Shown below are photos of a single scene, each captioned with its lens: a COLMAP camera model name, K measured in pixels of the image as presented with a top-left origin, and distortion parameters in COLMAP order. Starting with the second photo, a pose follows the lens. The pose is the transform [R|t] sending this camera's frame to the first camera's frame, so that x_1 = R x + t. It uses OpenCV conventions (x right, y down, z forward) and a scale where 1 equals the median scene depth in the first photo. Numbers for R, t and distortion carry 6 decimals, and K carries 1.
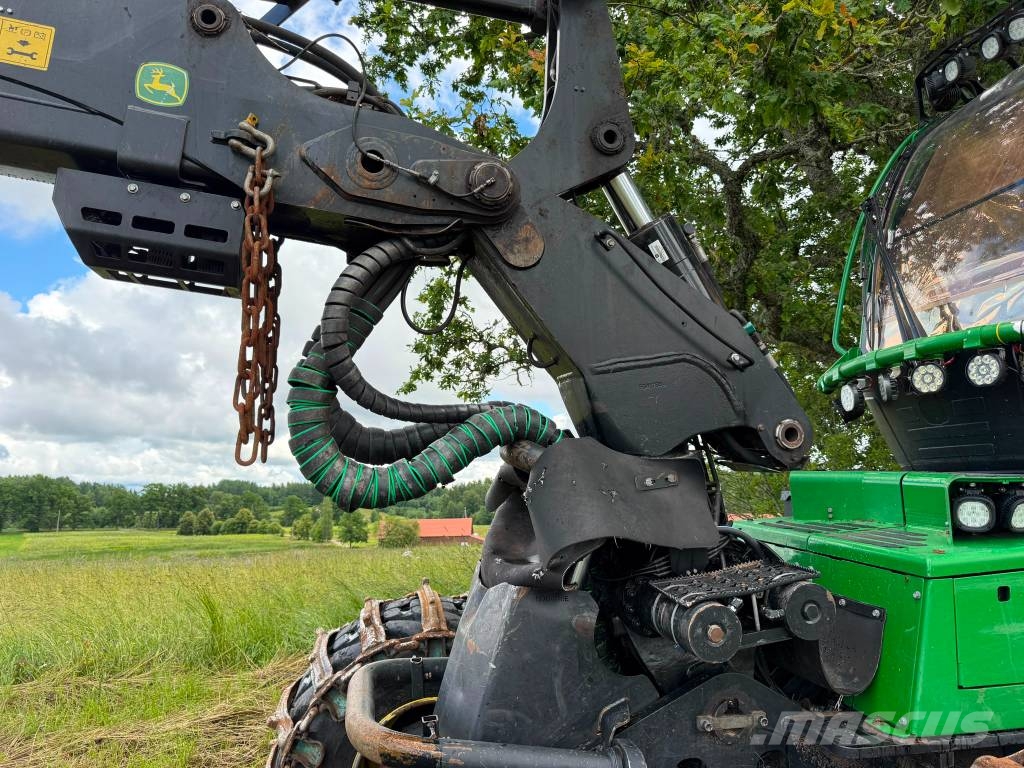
lens RADIAL K [[726.7, 0, 509.8], [0, 726.7, 389.2], [0, 0, 1]] dist [0.085770, -0.105390]
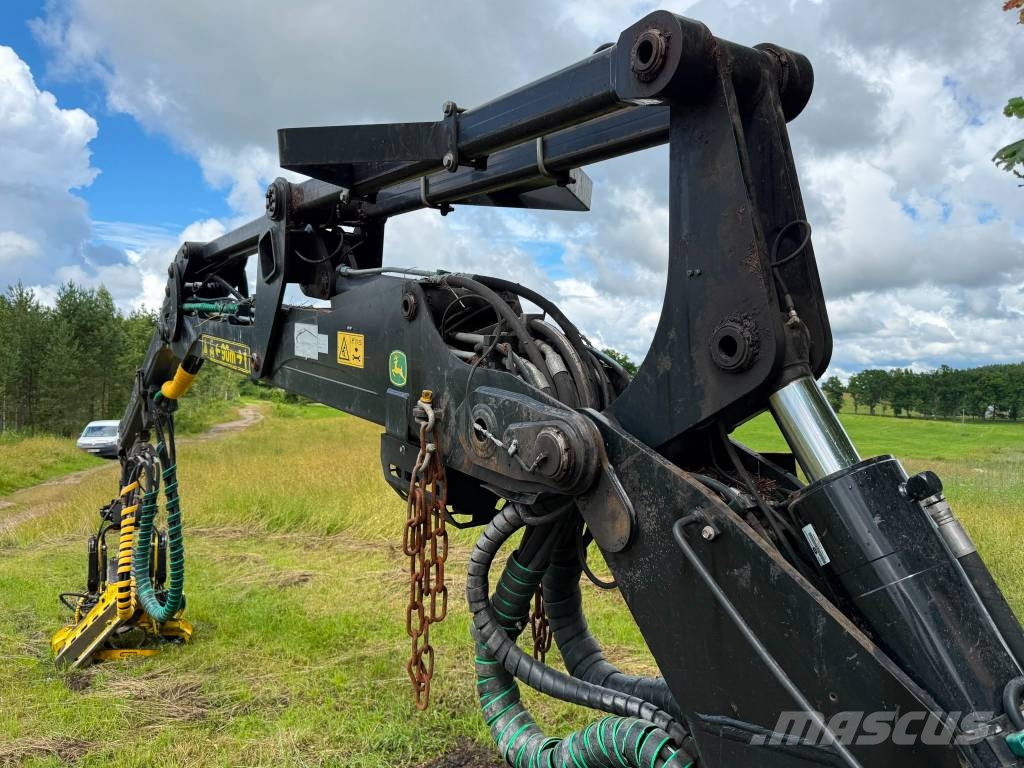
lens RADIAL K [[737.3, 0, 512.2], [0, 737.3, 396.1], [0, 0, 1]] dist [0.062719, -0.080545]
pose [[0.364954, 0.036256, -0.930319, 0.723183], [0.115148, 0.989812, 0.083746, -0.423503], [0.923878, -0.137688, 0.357061, 0.681918]]
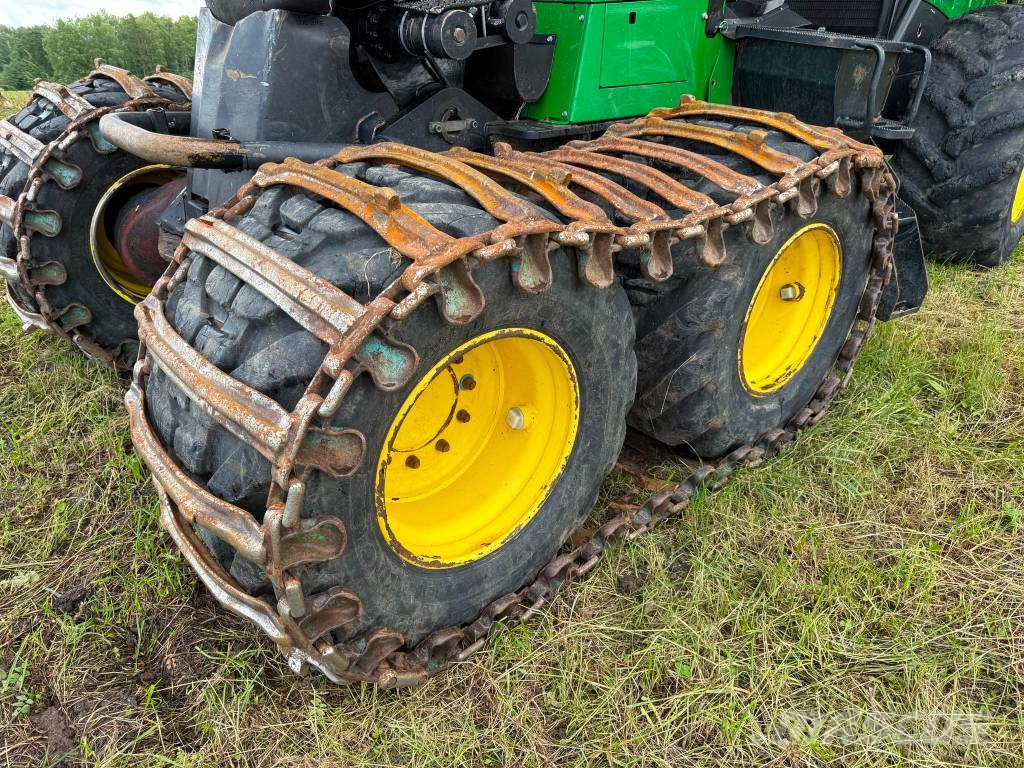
lens RADIAL K [[737.3, 0, 512.2], [0, 737.3, 396.1], [0, 0, 1]] dist [0.062719, -0.080545]
pose [[0.868509, -0.212694, 0.447721, -0.290266], [-0.067886, 0.843704, 0.532499, 0.134271], [-0.491003, -0.492874, 0.718325, -0.236361]]
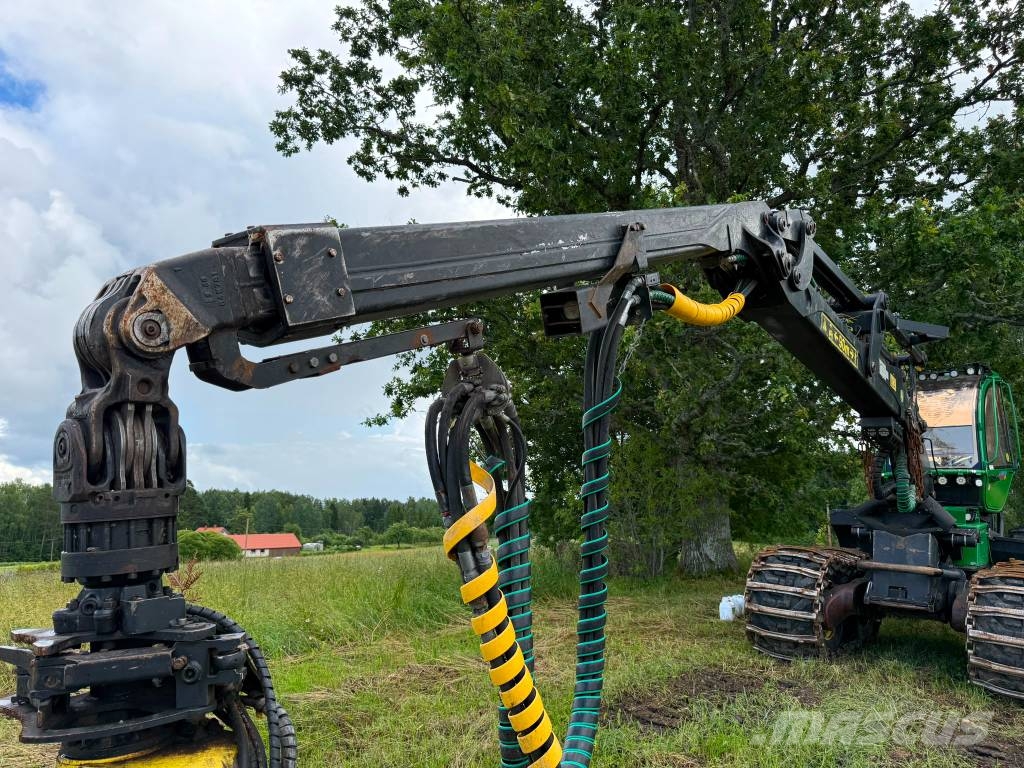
lens RADIAL K [[725.4, 0, 512.4], [0, 725.4, 386.0], [0, 0, 1]] dist [0.038590, -0.040709]
pose [[0.783483, 0.127502, 0.608192, -3.989578], [-0.106078, 0.991800, -0.071271, 0.006079], [-0.612292, -0.008676, 0.790584, -0.672544]]
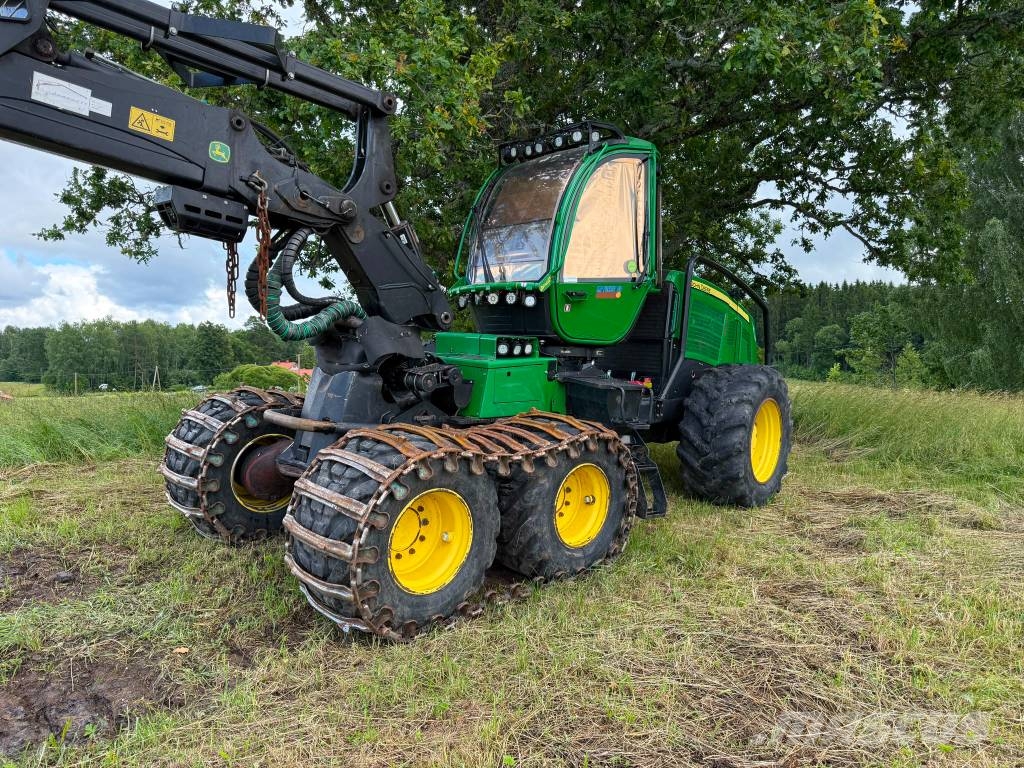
lens RADIAL K [[726.7, 0, 509.8], [0, 726.7, 389.2], [0, 0, 1]] dist [0.085770, -0.105390]
pose [[0.845231, -0.002665, 0.534394, -0.882048], [-0.099778, 0.981616, 0.162709, -0.145167], [-0.525003, -0.190848, 0.829427, -1.422740]]
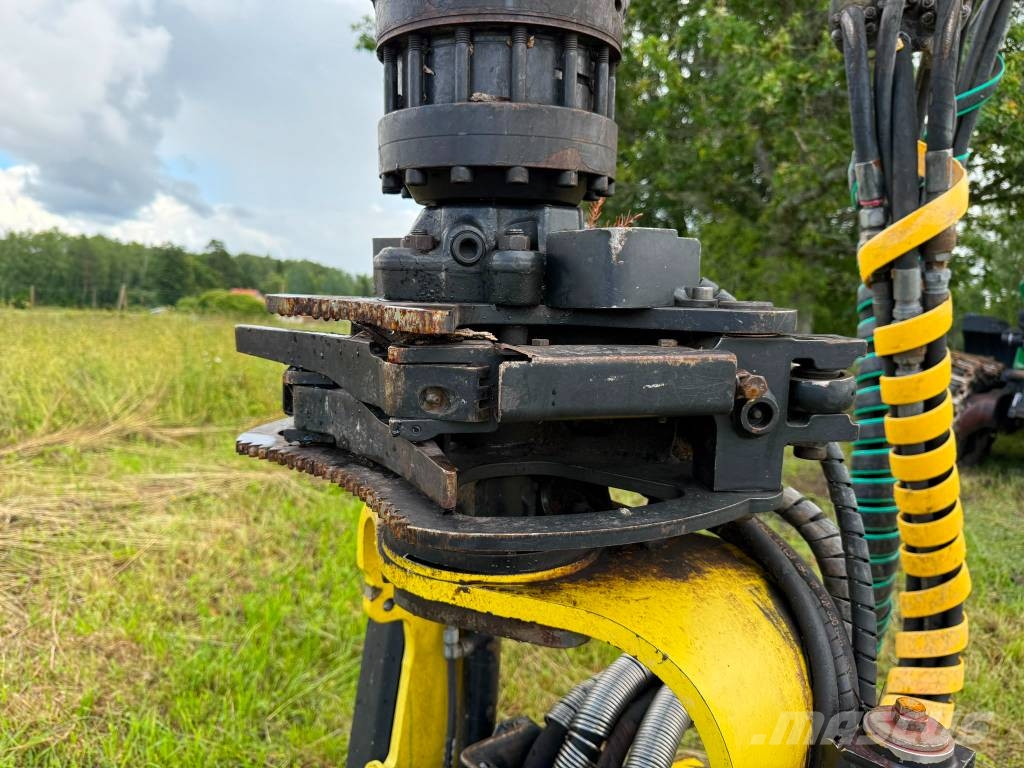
lens RADIAL K [[740.6, 0, 507.3], [0, 740.6, 387.1], [0, 0, 1]] dist [0.003145, 0.000910]
pose [[0.807437, 0.017075, 0.589706, -4.016233], [-0.180925, 0.958582, 0.219970, 0.189439], [-0.561526, -0.284304, 0.777084, -0.146392]]
